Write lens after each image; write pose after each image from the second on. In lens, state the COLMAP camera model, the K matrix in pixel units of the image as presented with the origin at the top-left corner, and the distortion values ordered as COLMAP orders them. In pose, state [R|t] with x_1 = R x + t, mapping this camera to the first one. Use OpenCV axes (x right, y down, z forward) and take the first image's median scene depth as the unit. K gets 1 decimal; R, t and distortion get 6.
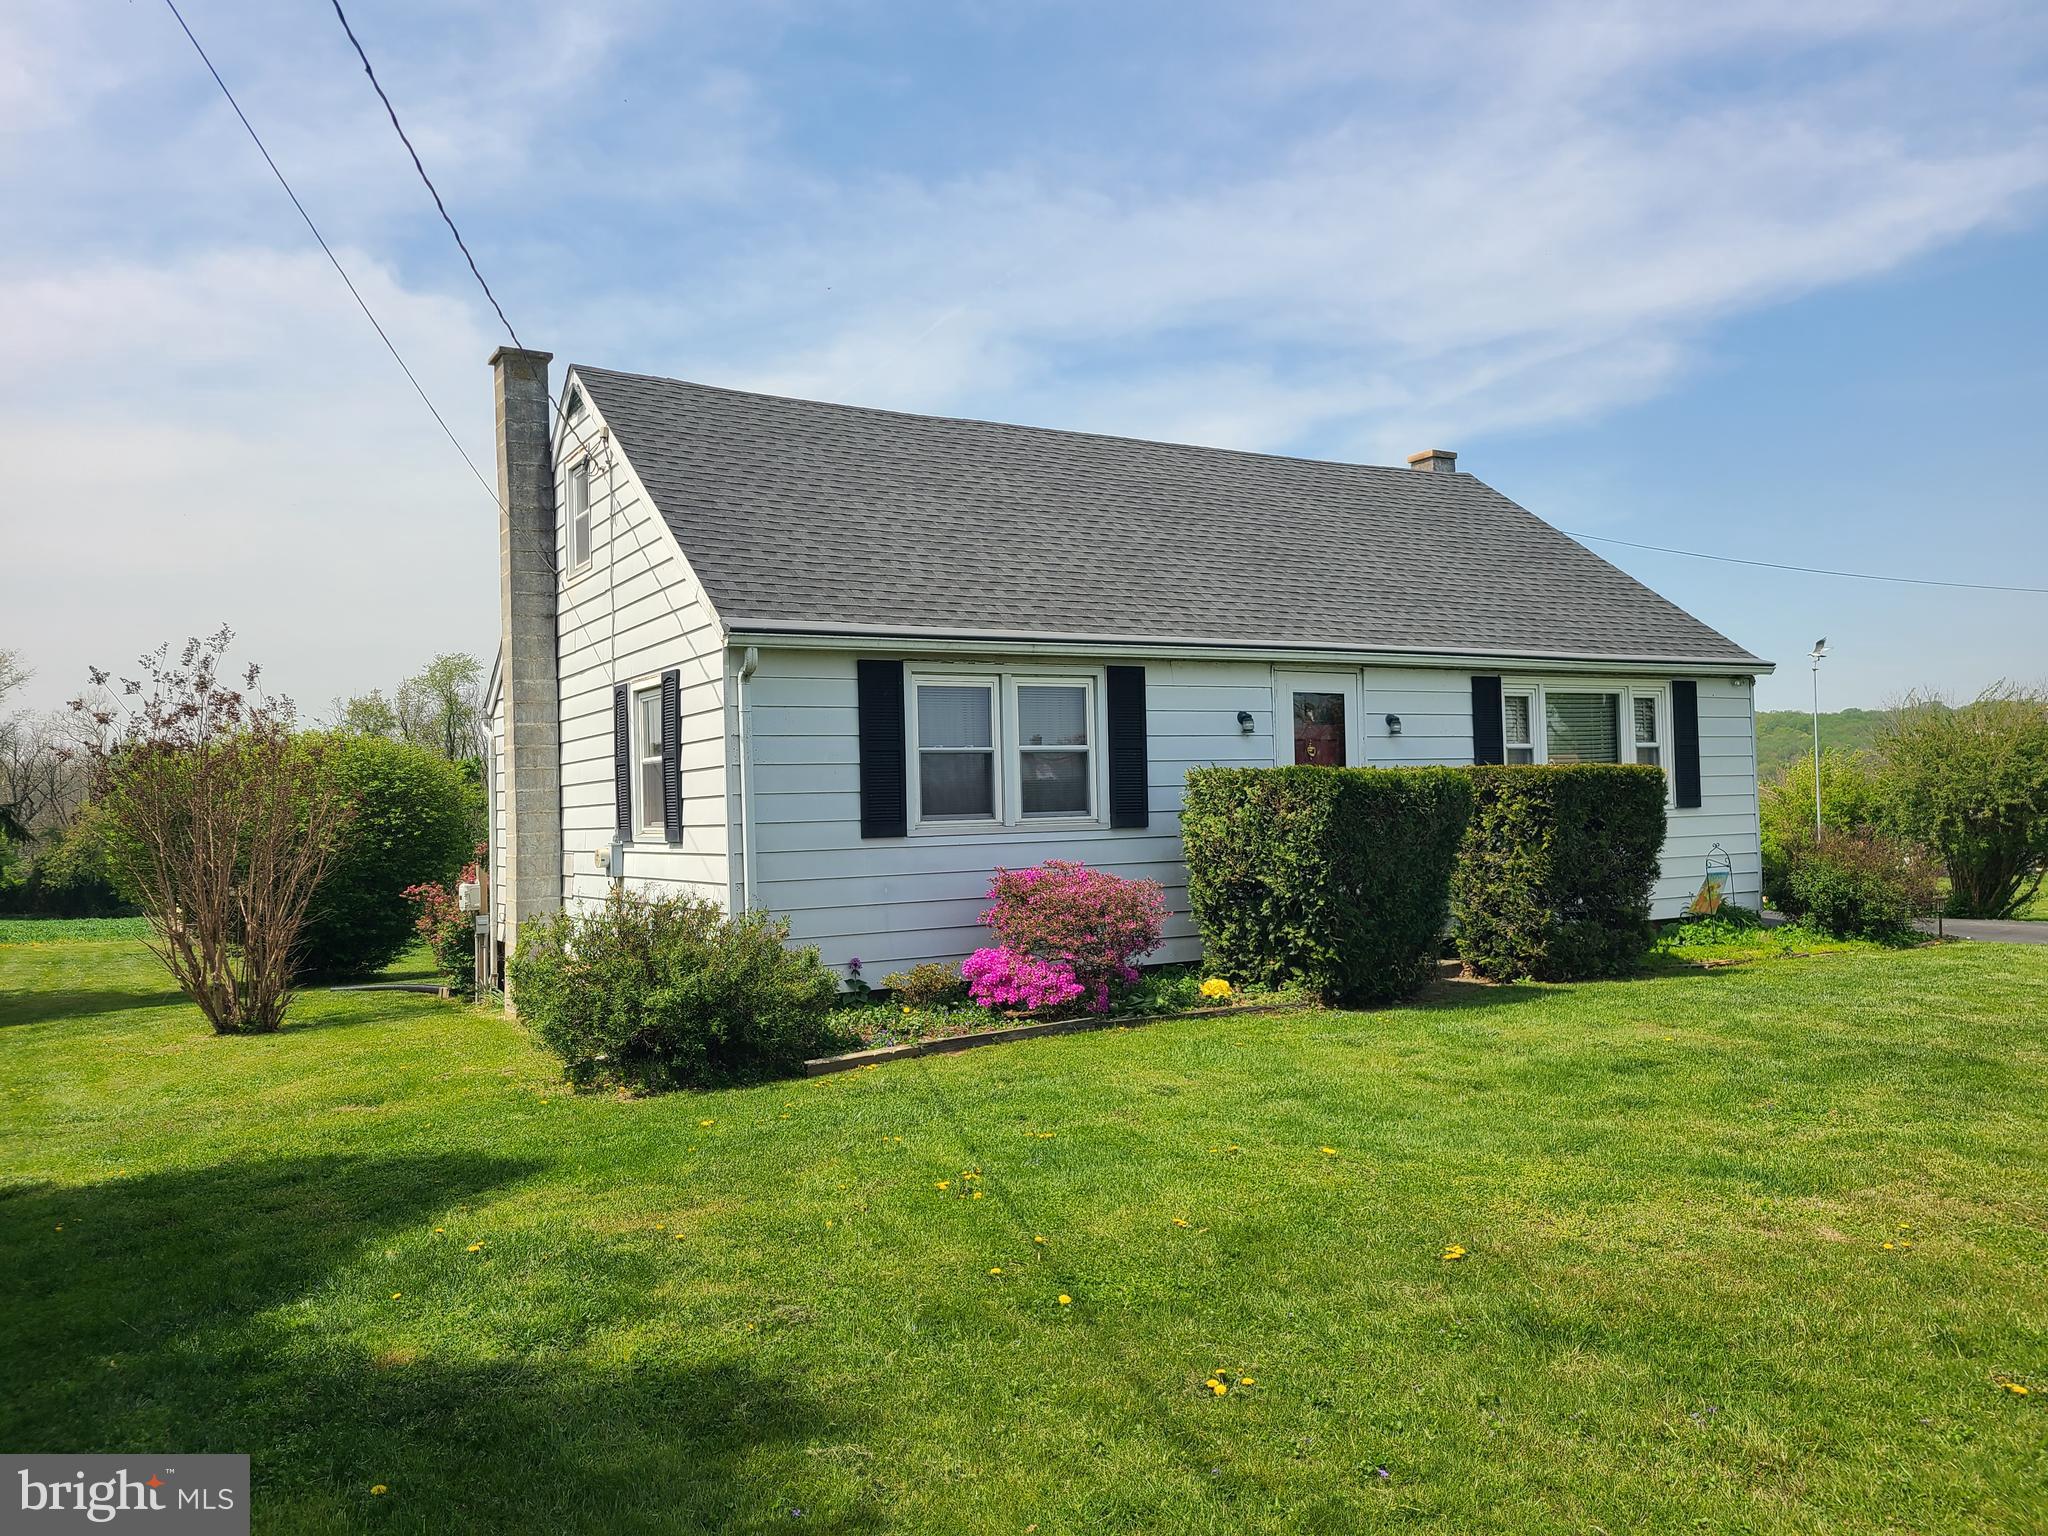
lens RADIAL K [[1562.9, 0, 1074.1], [0, 1562.9, 772.3], [0, 0, 1]] dist [0.034696, -0.011105]
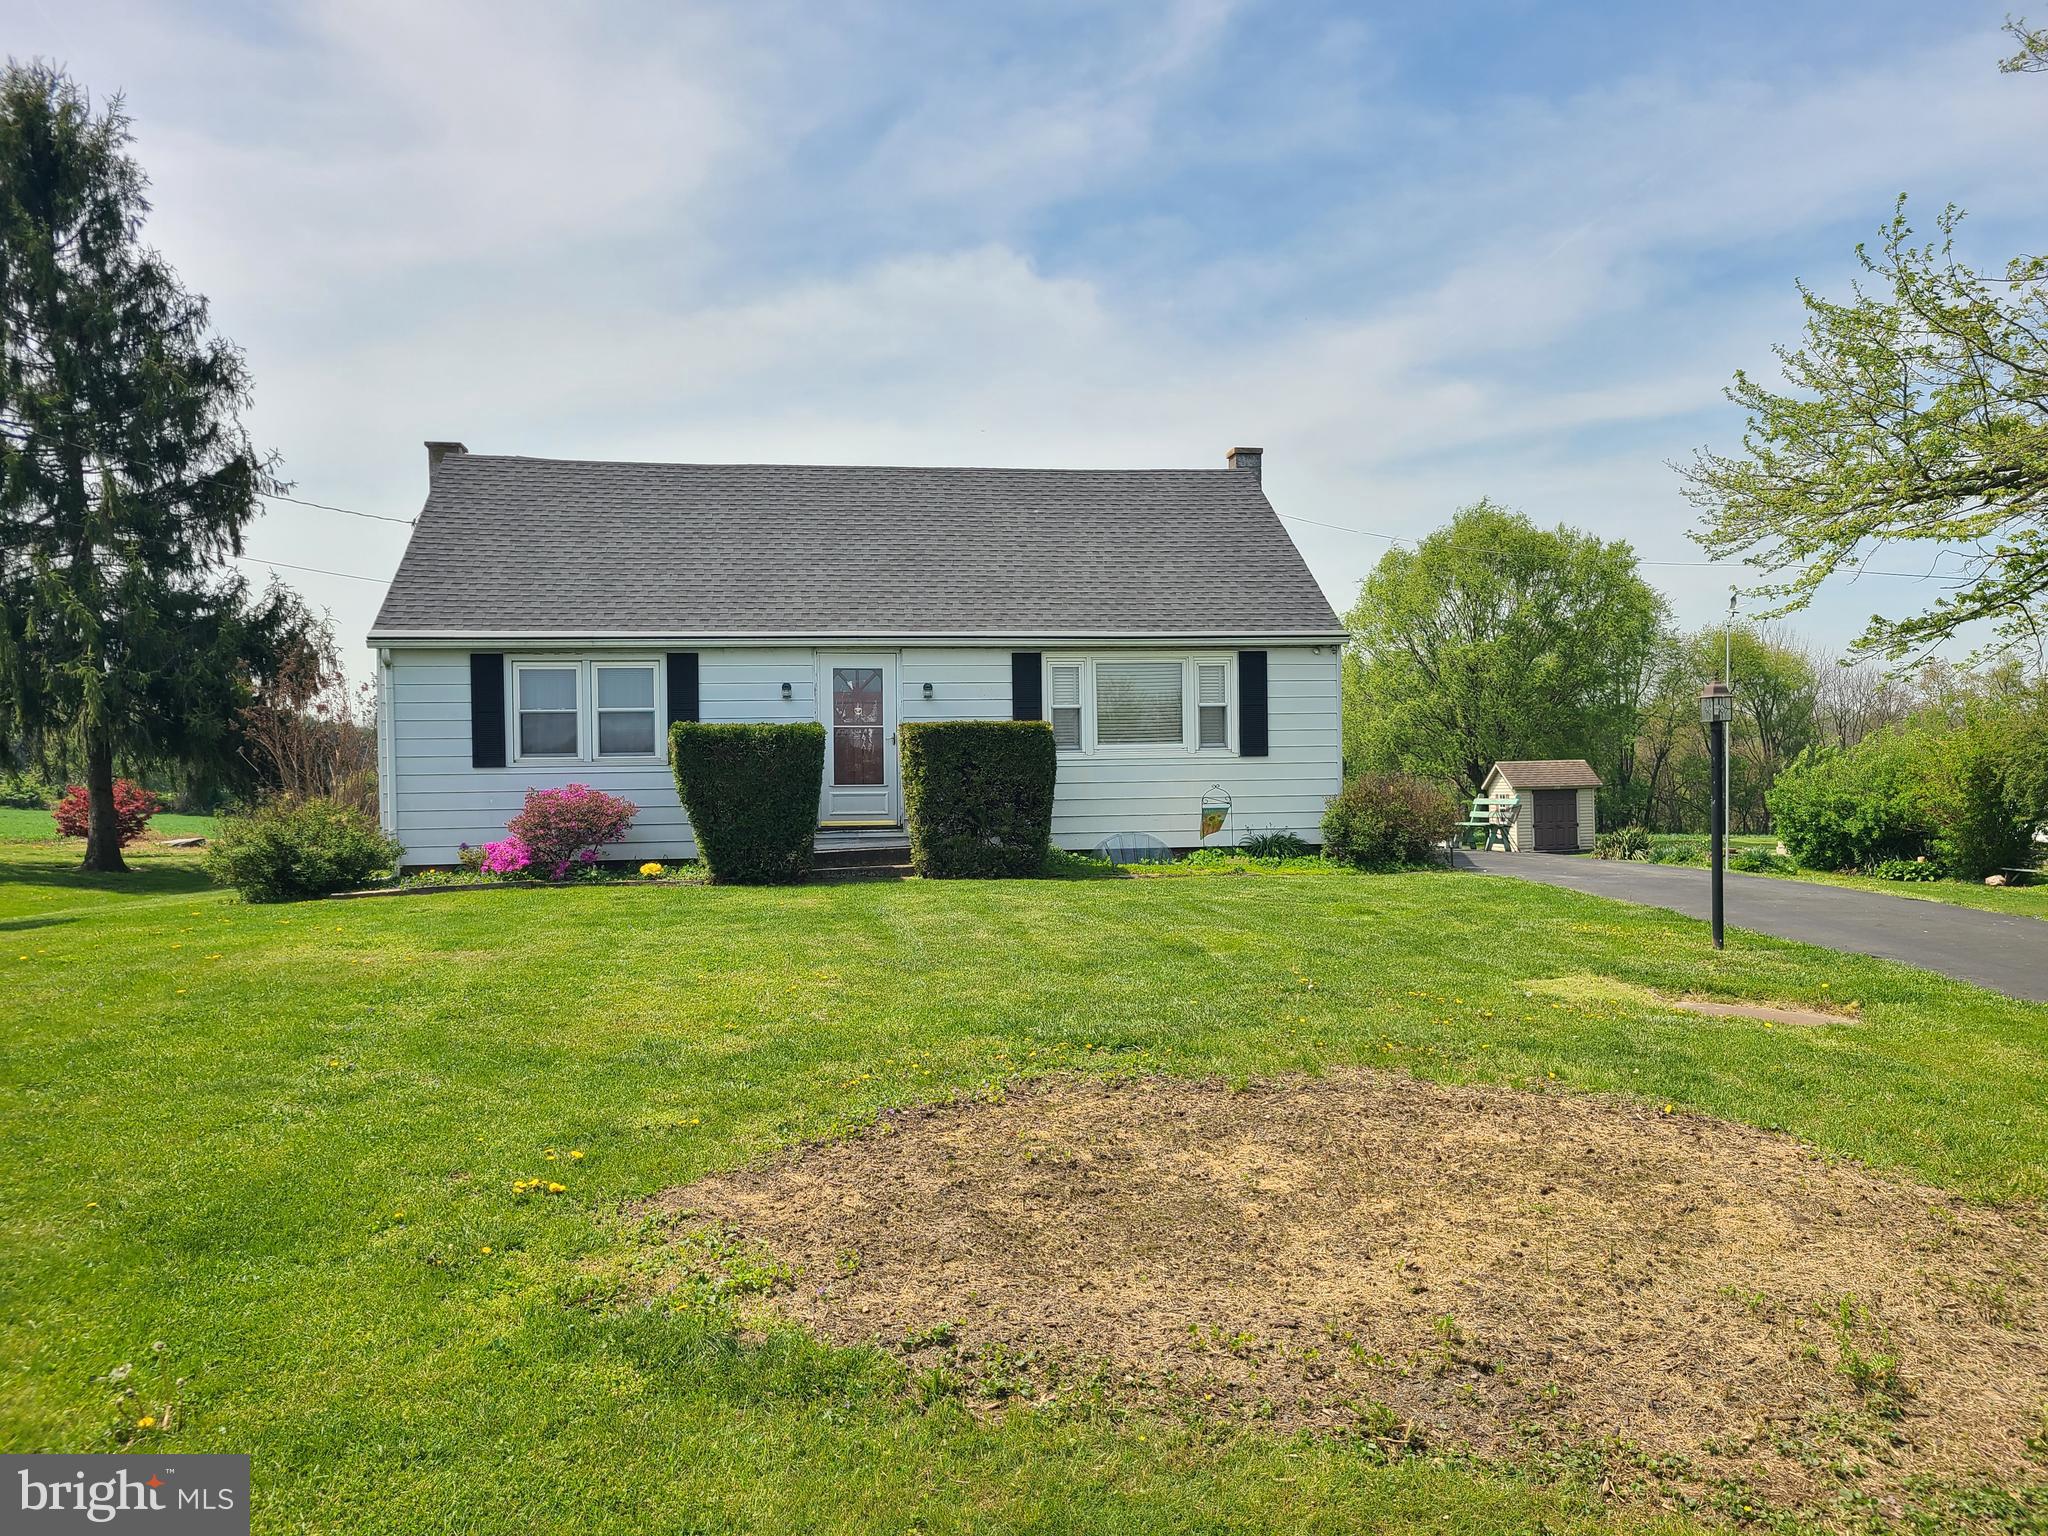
lens RADIAL K [[1562.9, 0, 1074.1], [0, 1562.9, 772.3], [0, 0, 1]] dist [0.034696, -0.011105]
pose [[0.925500, 0.014127, -0.378484, 0.949830], [-0.001901, 0.999465, 0.032658, -0.005512], [0.378743, -0.029506, 0.925031, -0.221926]]
